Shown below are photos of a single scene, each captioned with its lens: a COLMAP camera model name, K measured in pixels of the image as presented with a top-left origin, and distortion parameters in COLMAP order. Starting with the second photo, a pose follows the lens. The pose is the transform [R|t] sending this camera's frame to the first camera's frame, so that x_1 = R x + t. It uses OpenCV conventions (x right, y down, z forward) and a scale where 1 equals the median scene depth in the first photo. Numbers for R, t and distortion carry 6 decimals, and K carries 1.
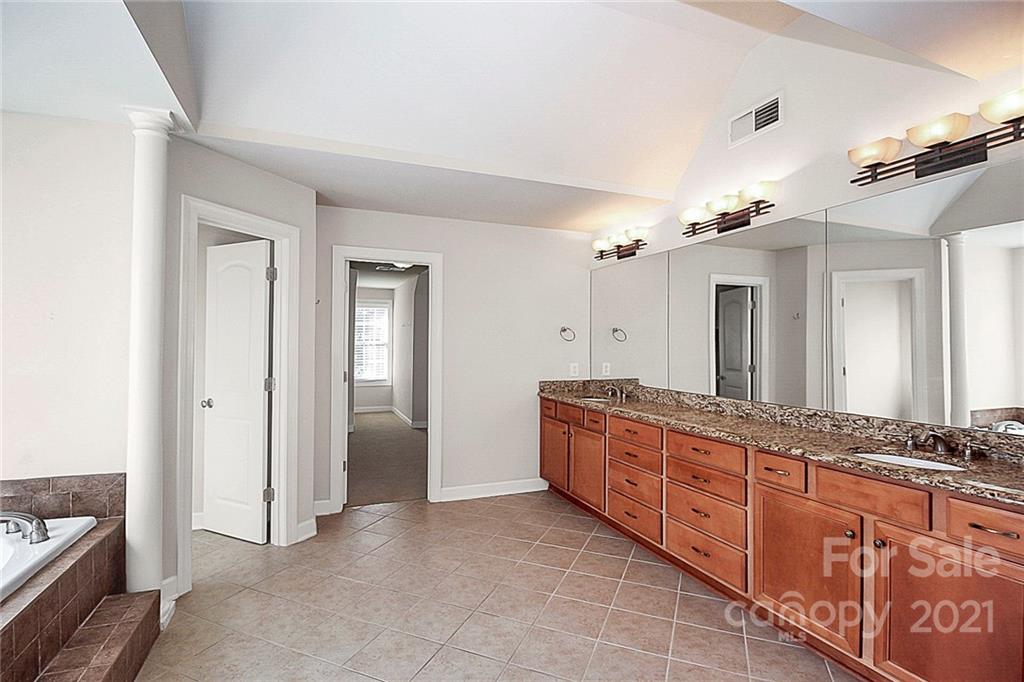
lens RADIAL K [[475.5, 0, 512.4], [0, 475.5, 334.2], [0, 0, 1]] dist [0.000455, -0.017390]
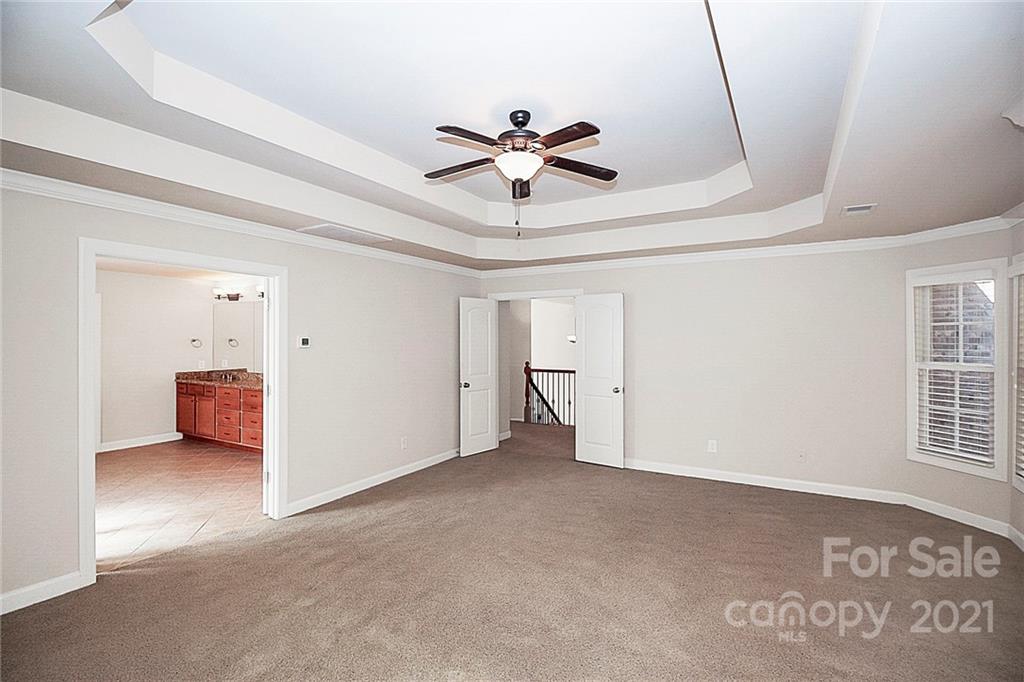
lens RADIAL K [[475.5, 0, 512.4], [0, 475.5, 334.2], [0, 0, 1]] dist [0.000455, -0.017390]
pose [[0.792844, -0.005942, 0.609396, -0.016942], [-0.006608, 0.999810, 0.018345, -0.074076], [-0.609389, -0.018571, 0.792654, -1.040357]]
